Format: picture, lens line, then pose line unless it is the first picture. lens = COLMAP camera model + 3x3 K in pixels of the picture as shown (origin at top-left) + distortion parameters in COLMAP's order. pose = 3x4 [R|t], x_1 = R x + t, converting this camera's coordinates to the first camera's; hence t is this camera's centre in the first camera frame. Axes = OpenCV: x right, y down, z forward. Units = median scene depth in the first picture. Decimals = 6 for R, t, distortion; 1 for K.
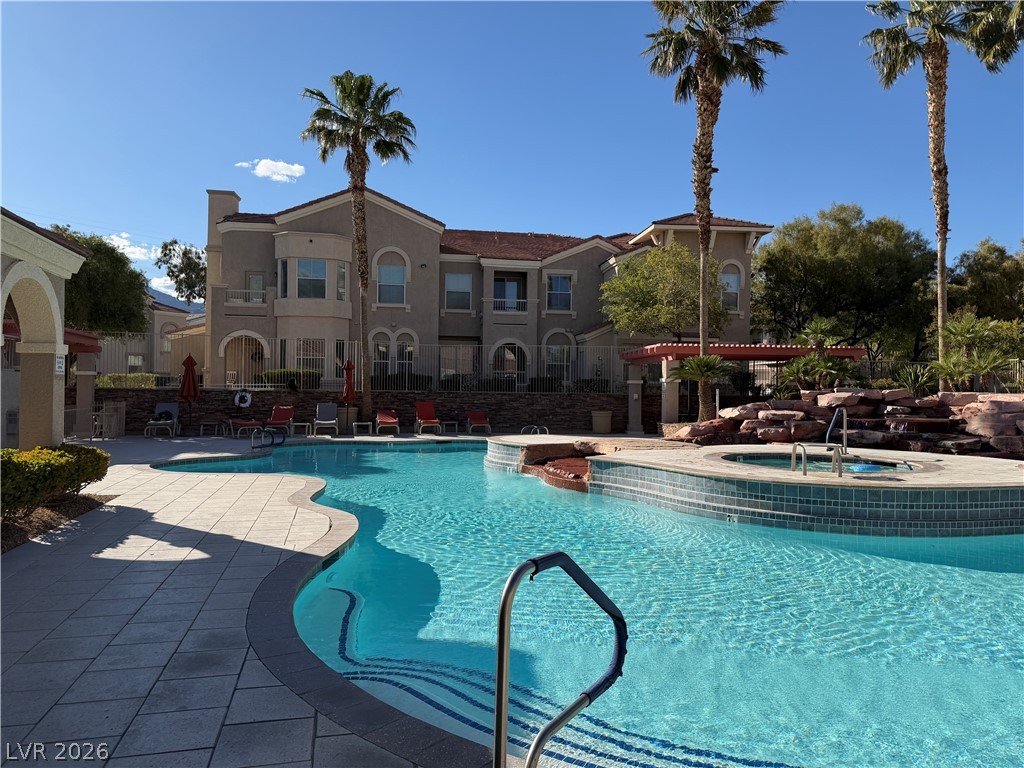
lens RADIAL K [[697.1, 0, 508.8], [0, 697.1, 381.3], [0, 0, 1]] dist [0.024452, -0.014496]
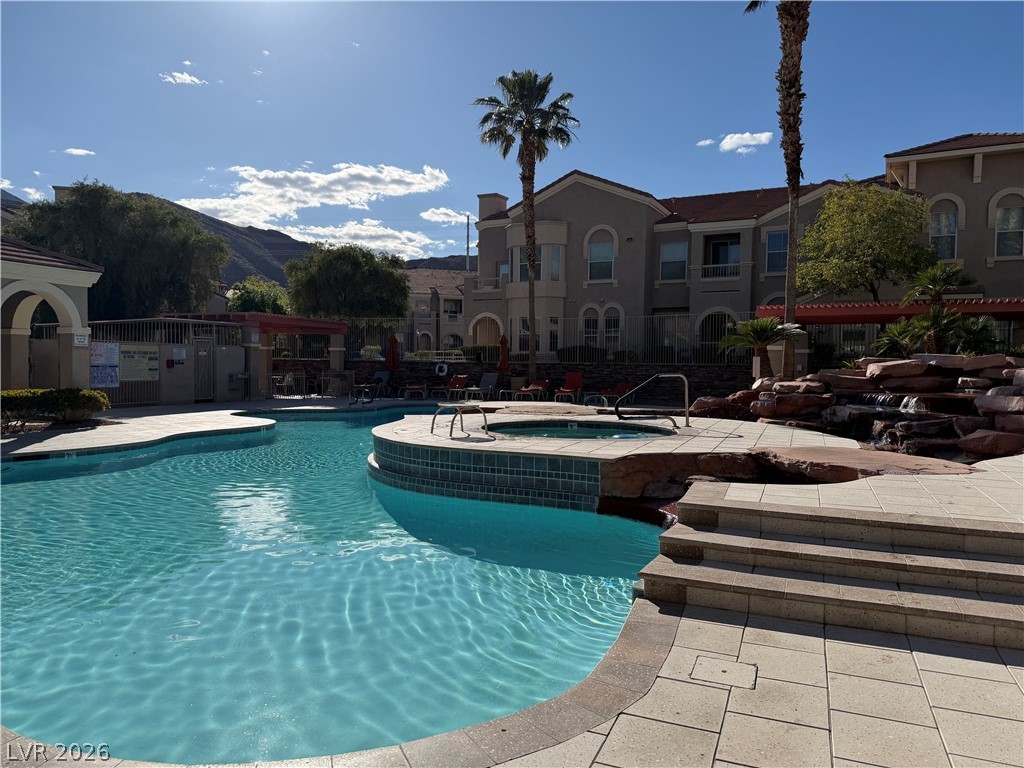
lens RADIAL K [[697.1, 0, 507.1], [0, 697.1, 390.1], [0, 0, 1]] dist [0.024452, -0.014496]
pose [[0.797220, 0.019230, -0.603383, 0.367997], [0.010122, 0.998926, 0.045210, 0.006265], [0.603605, -0.042150, 0.796169, 0.071222]]
